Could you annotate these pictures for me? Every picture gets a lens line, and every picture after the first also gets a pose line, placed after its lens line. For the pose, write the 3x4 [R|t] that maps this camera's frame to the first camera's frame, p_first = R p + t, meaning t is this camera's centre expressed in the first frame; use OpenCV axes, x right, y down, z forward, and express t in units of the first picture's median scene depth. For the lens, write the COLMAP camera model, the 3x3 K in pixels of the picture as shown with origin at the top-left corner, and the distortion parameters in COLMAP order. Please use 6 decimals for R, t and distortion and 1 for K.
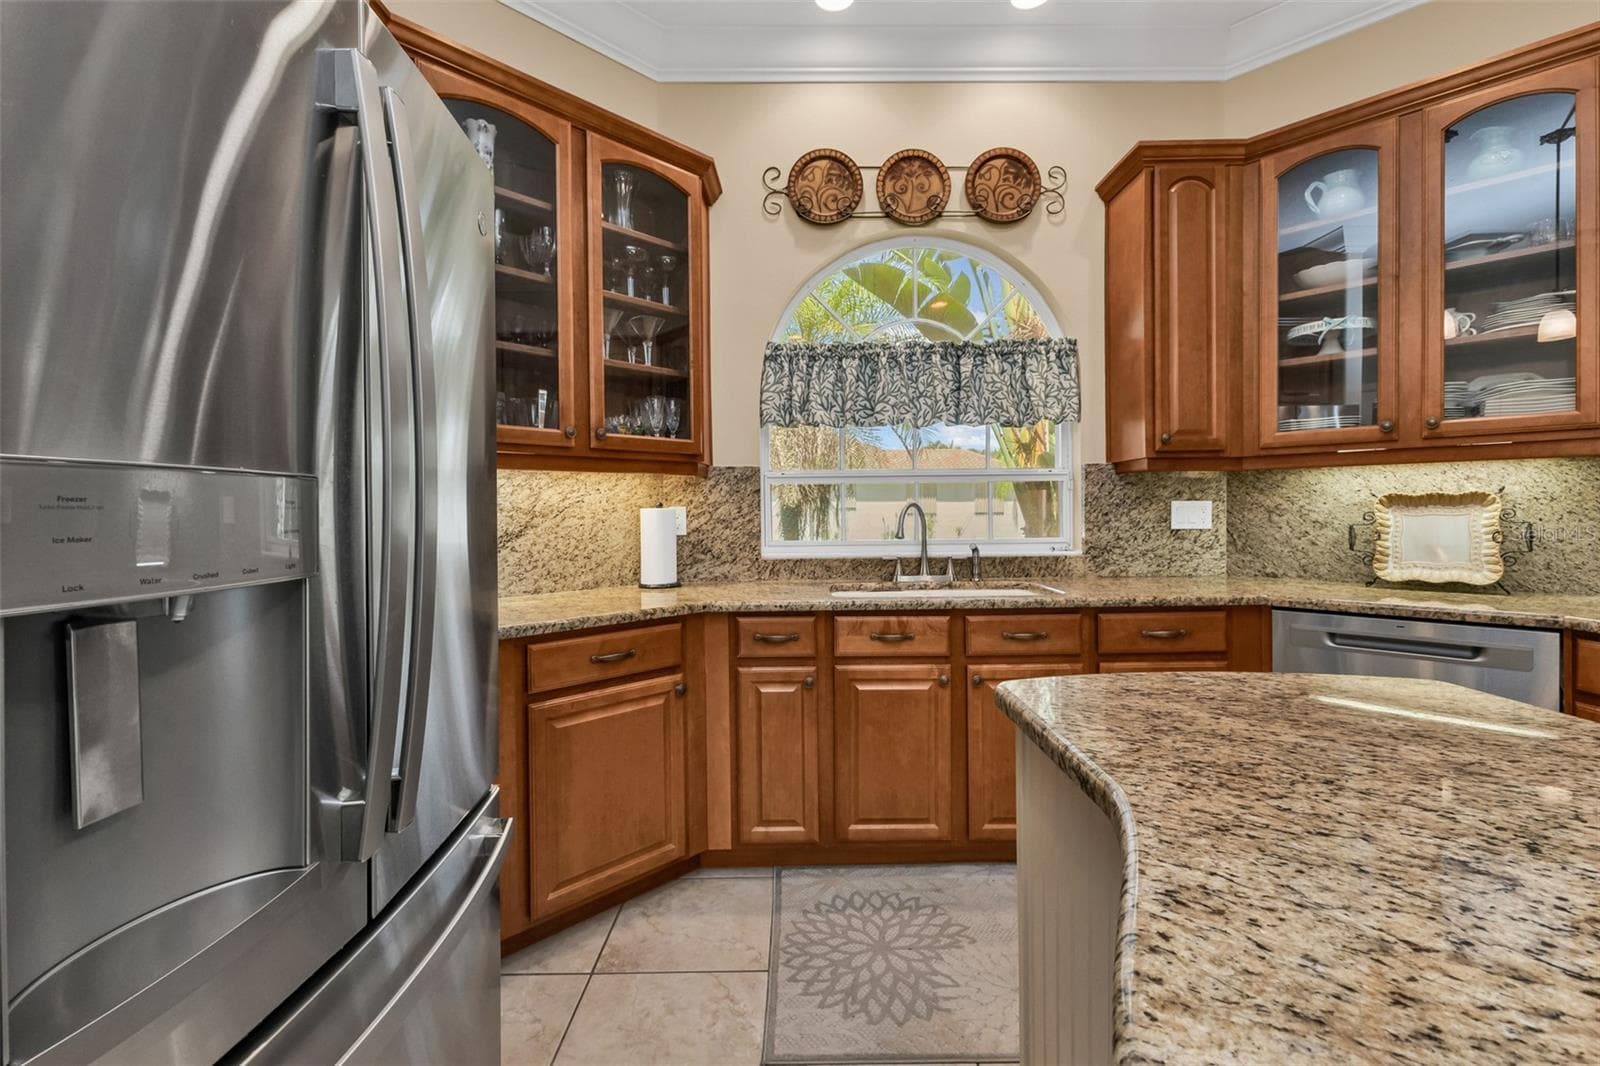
lens RADIAL K [[699.1, 0, 796.9], [0, 699.1, 514.1], [0, 0, 1]] dist [0.000455, 0.000096]
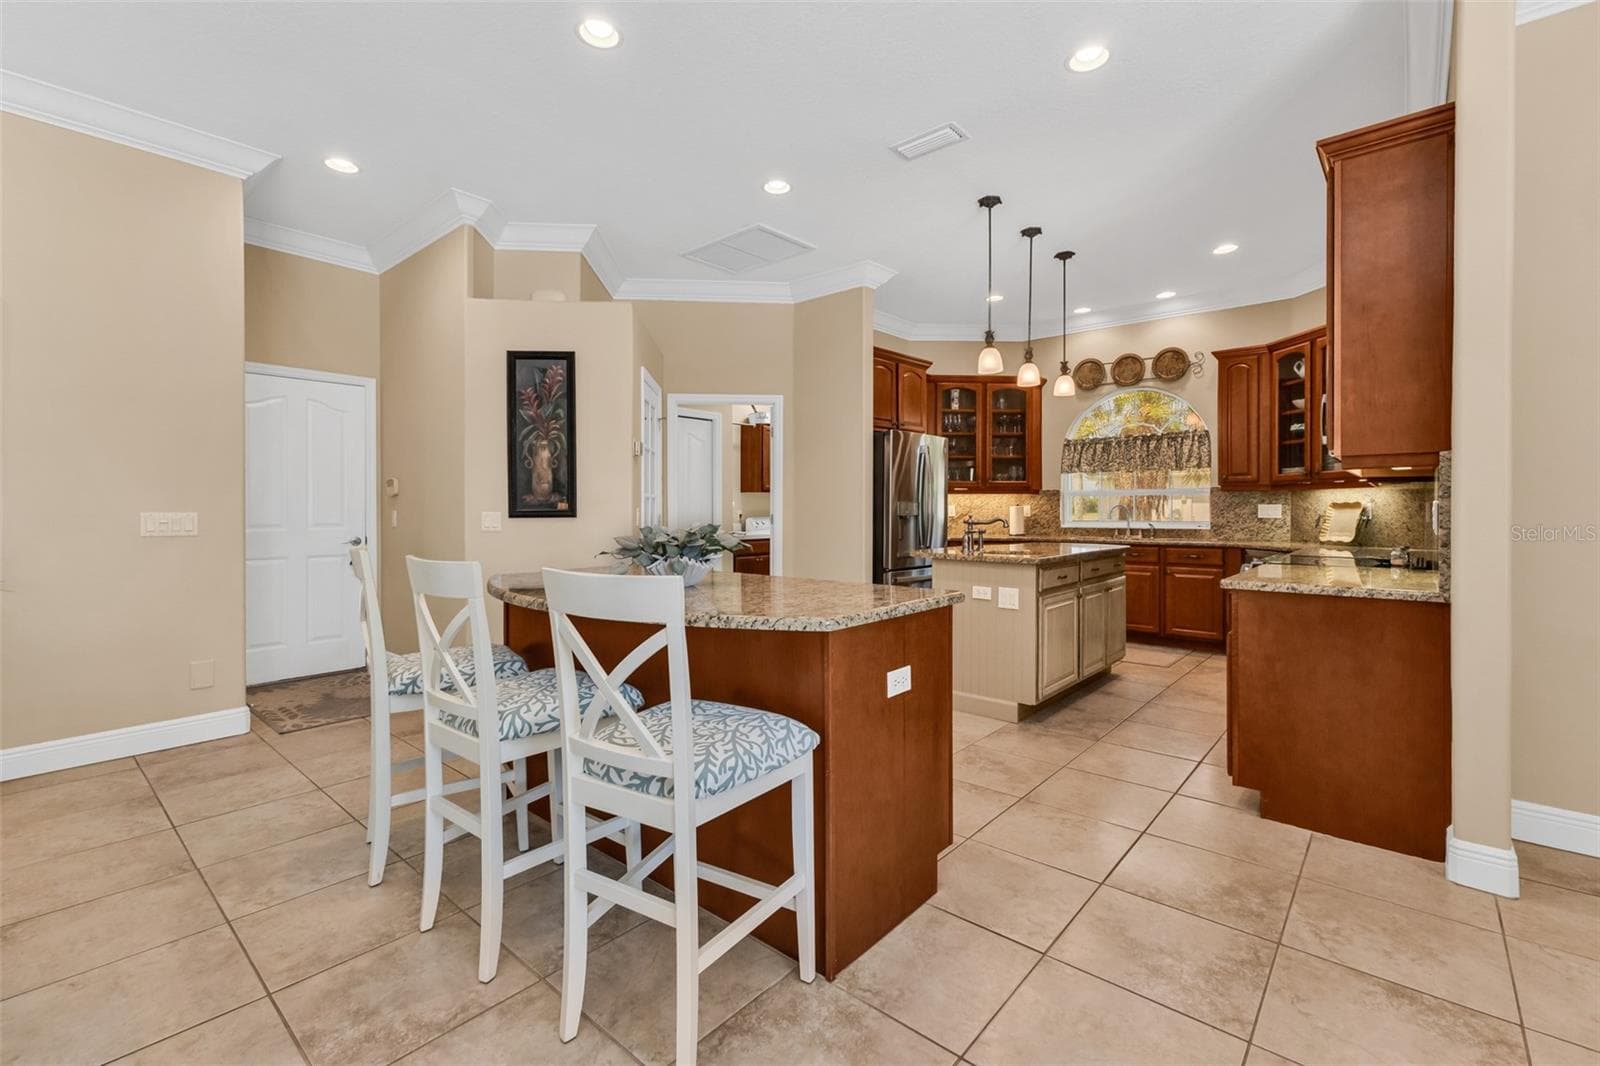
lens RADIAL K [[699.1, 0, 796.9], [0, 699.1, 514.1], [0, 0, 1]] dist [0.000455, 0.000096]
pose [[0.752543, 0.015061, -0.658371, 0.936101], [-0.009760, 0.999884, 0.011717, -0.001060], [0.658471, -0.002391, 0.752603, -1.585128]]
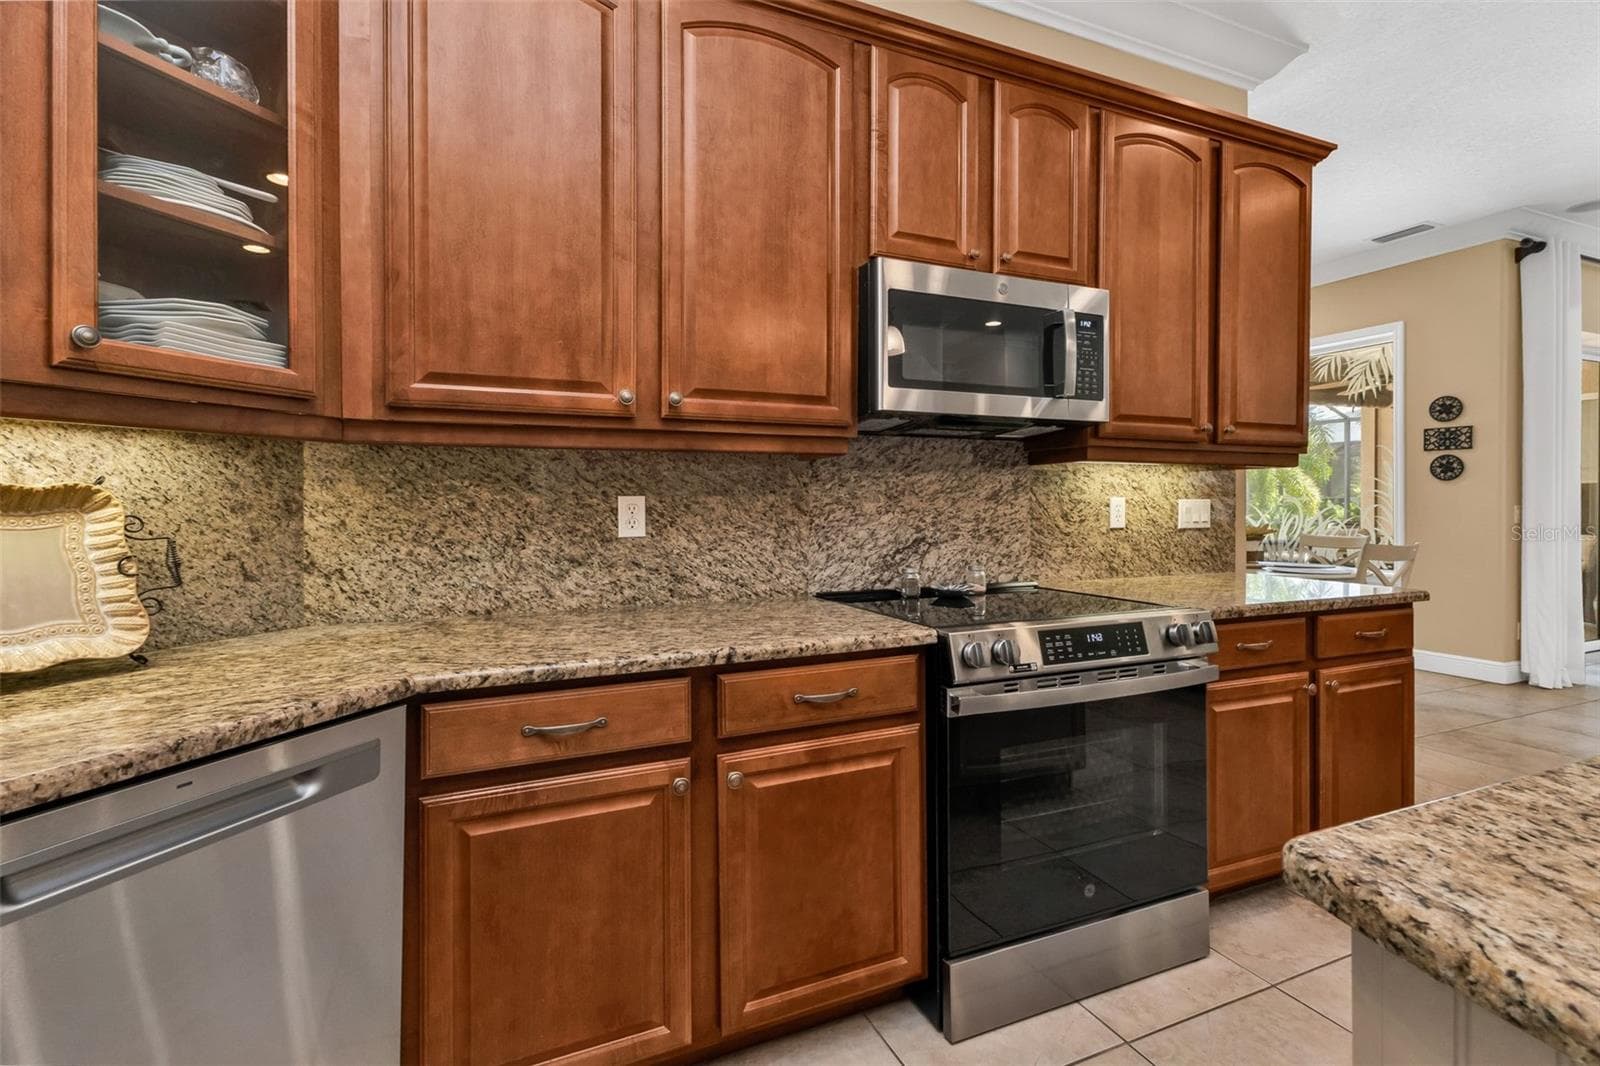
lens RADIAL K [[683.3, 0, 800.1], [0, 683.3, 504.2], [0, 0, 1]] dist [0.001567, 0.000140]
pose [[-0.418833, 0.007759, 0.908030, 0.226324], [0.011590, 0.999928, -0.003198, -0.007644], [-0.907989, 0.009185, -0.418893, 0.612412]]
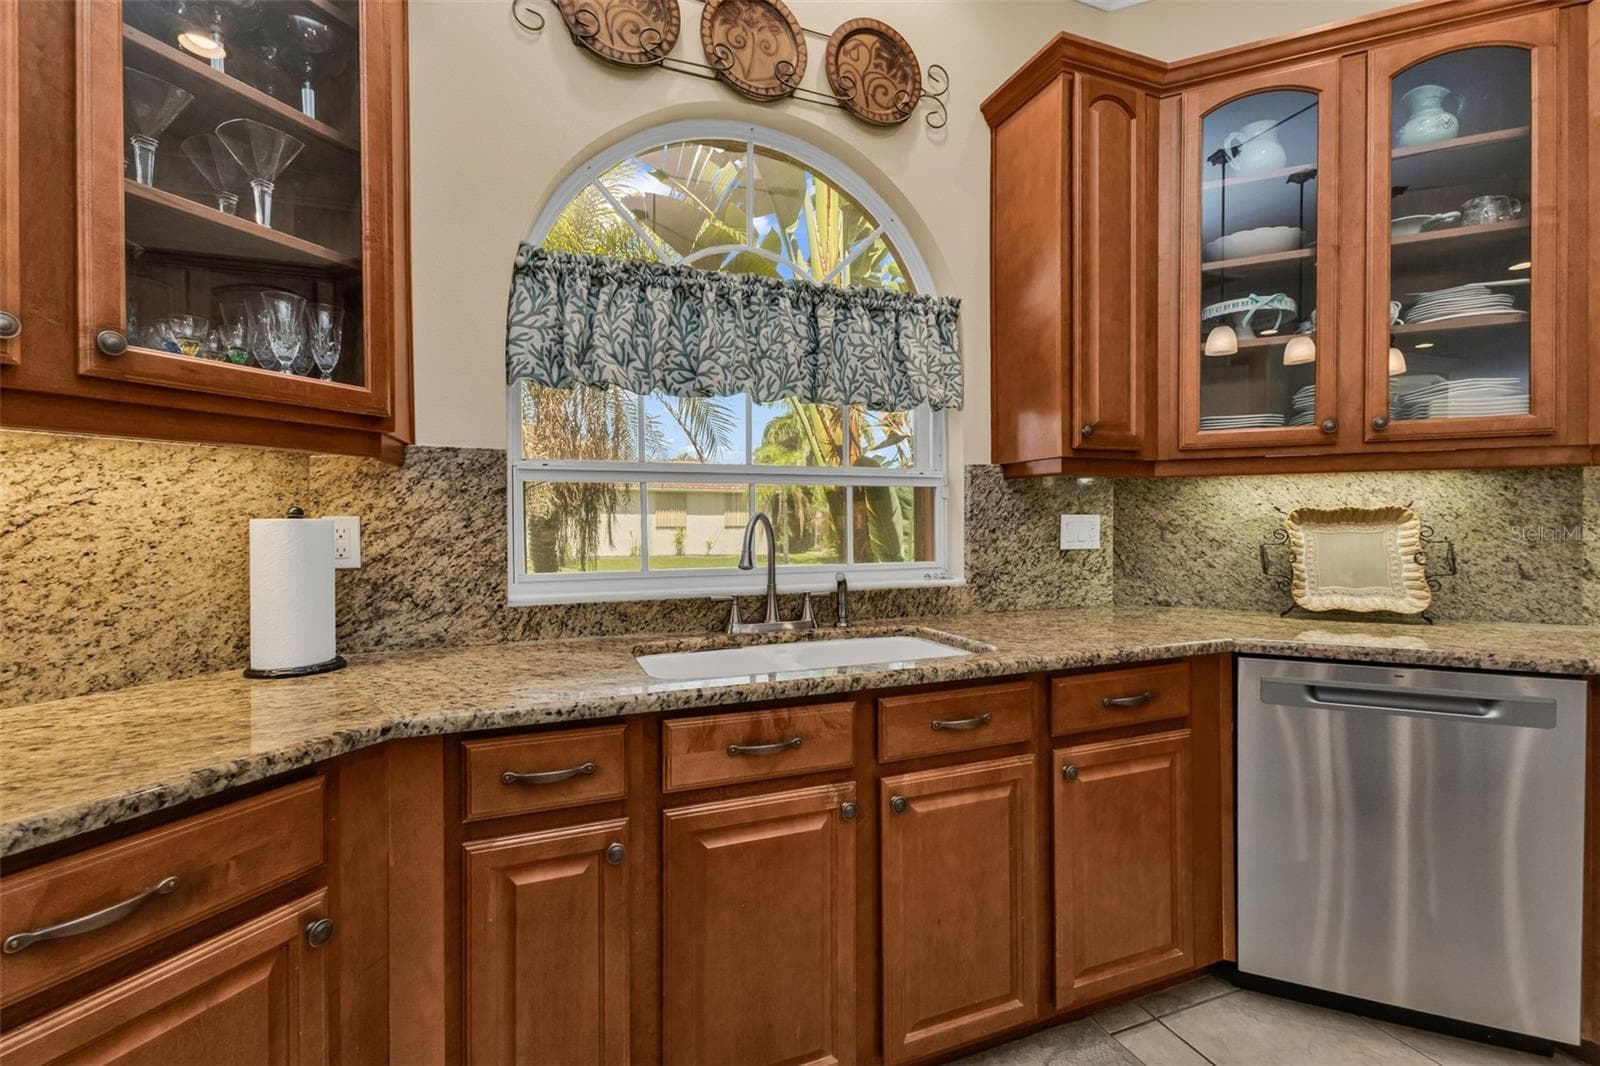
lens RADIAL K [[712.1, 0, 809.4], [0, 712.1, 526.6], [0, 0, 1]] dist [0.008484, 0.000168]
pose [[0.931871, 0.003495, 0.362772, -0.034130], [-0.003068, 0.999994, -0.001754, -0.002661], [-0.362776, 0.000522, 0.931876, 0.363969]]
